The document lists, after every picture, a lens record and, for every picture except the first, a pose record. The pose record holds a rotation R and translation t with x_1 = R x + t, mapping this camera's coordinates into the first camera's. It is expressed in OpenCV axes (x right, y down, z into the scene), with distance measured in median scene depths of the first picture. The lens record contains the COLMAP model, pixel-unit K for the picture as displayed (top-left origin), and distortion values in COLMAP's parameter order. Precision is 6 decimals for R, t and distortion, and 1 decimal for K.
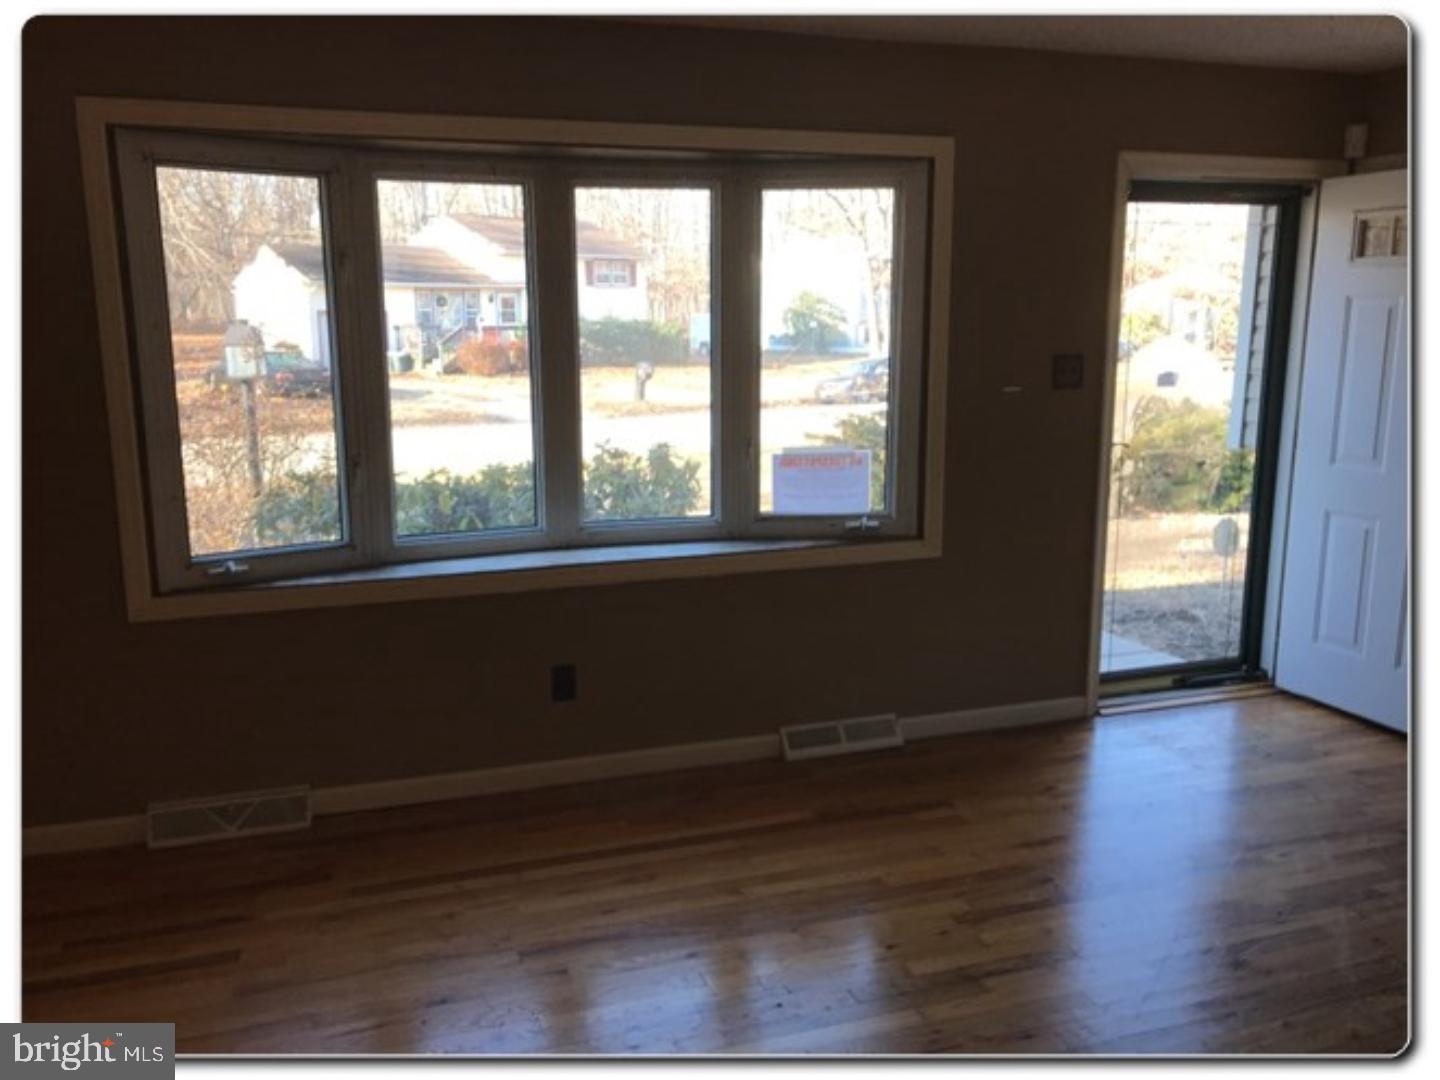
lens RADIAL K [[1097.3, 0, 711.2], [0, 1097.3, 527.9], [0, 0, 1]] dist [0.004686, -0.002165]
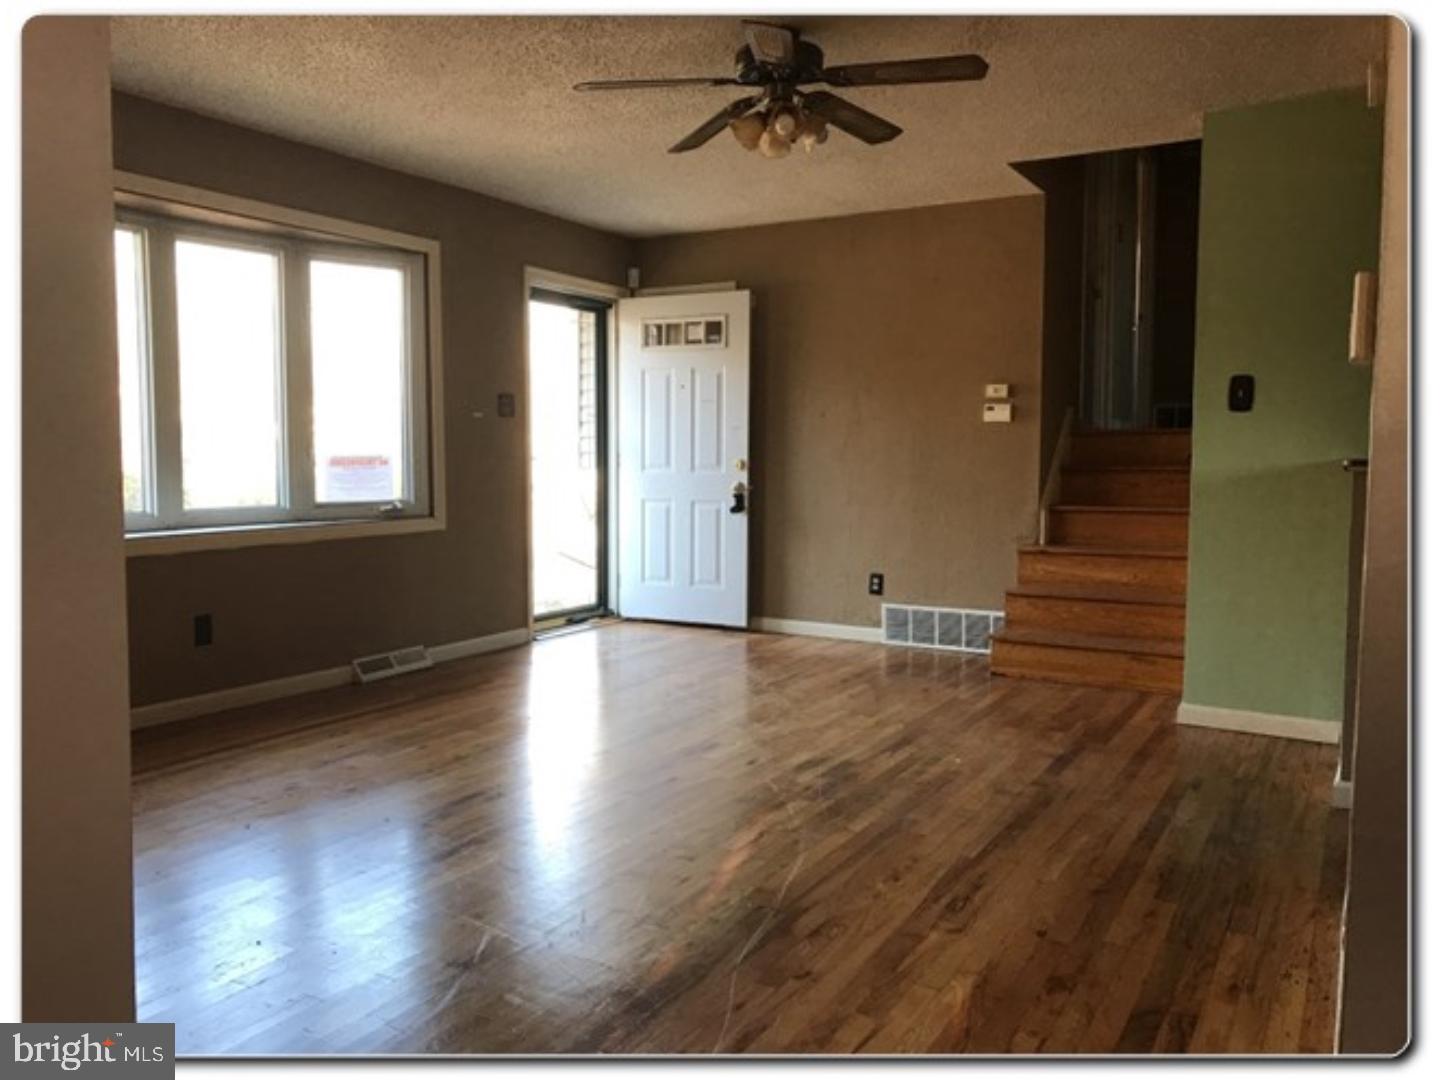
lens RADIAL K [[1097.3, 0, 721.4], [0, 1097.3, 540.4], [0, 0, 1]] dist [0.004686, -0.002165]
pose [[0.733243, -0.045013, 0.678475, -0.497412], [0.111626, 0.992238, -0.054807, 0.159628], [-0.670742, 0.115922, 0.732576, -0.280670]]
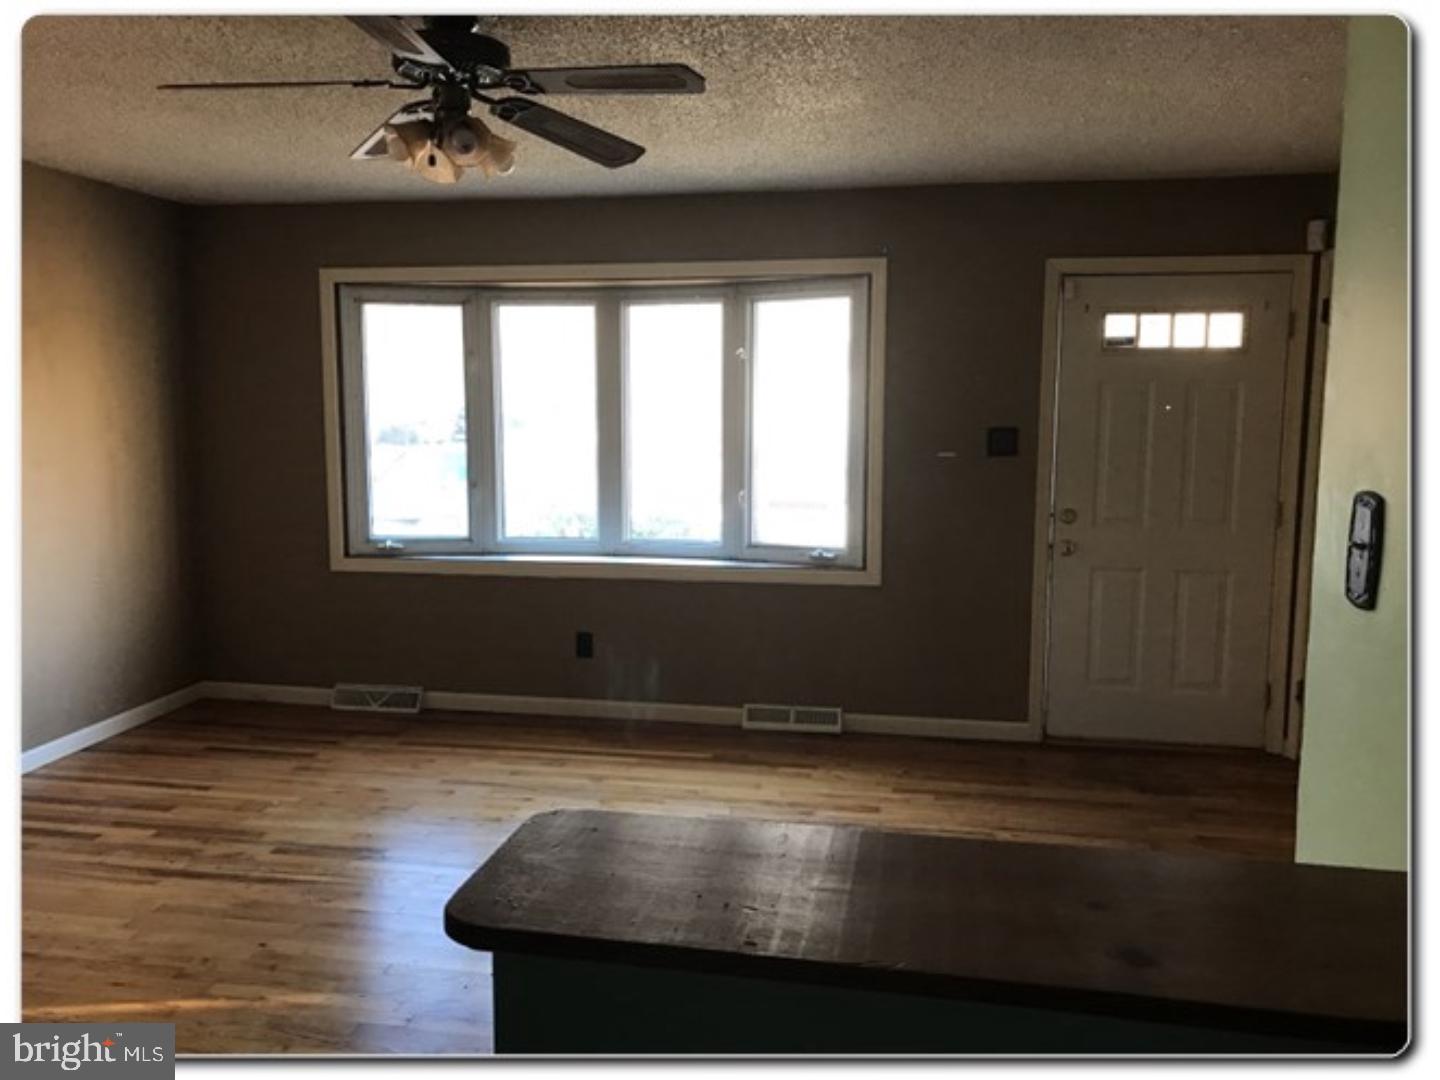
lens RADIAL K [[1097.3, 0, 726.6], [0, 1097.3, 536.9], [0, 0, 1]] dist [0.004686, -0.002165]
pose [[0.895736, 0.063451, -0.440034, 0.604325], [-0.091668, 0.994854, -0.043146, 0.041372], [0.435032, 0.078985, 0.896944, -0.202373]]
